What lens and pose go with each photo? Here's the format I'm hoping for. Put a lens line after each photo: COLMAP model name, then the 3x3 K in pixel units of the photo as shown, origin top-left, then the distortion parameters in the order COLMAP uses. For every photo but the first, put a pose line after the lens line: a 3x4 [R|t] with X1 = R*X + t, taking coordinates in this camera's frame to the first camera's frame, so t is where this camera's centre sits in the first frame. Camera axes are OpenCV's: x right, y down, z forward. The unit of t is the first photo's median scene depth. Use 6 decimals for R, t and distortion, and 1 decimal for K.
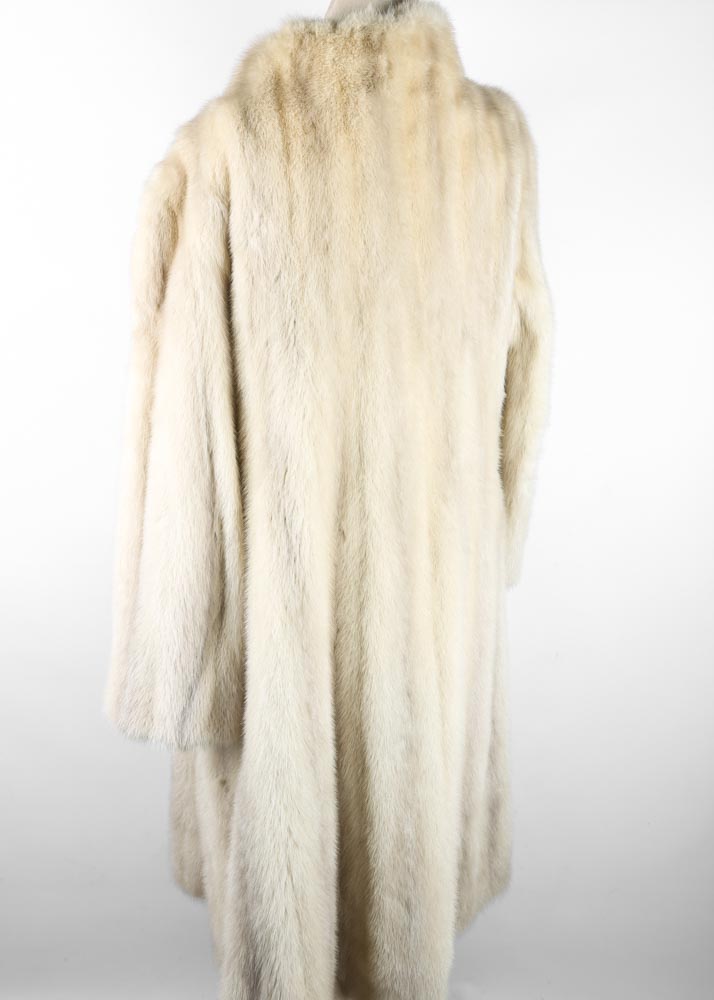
lens RADIAL K [[1042.5, 0, 357.0], [0, 1042.5, 500.0], [0, 0, 1]] dist [0.087366, 0.016249]
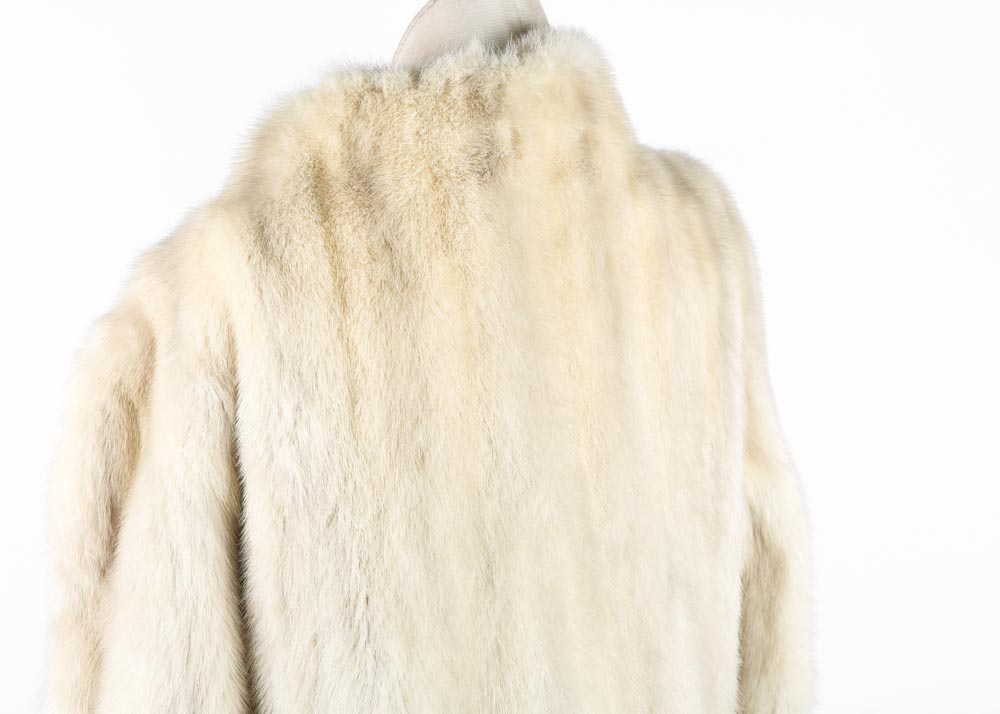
lens RADIAL K [[1410.9, 0, 500.0], [0, 1410.9, 357.0], [0, 0, 1]] dist [0.129273, 0.093571]
pose [[0.996034, -0.052702, 0.071680, -0.037376], [0.064832, 0.981693, -0.179097, -0.155983], [-0.060929, 0.183034, 0.981217, 0.271602]]
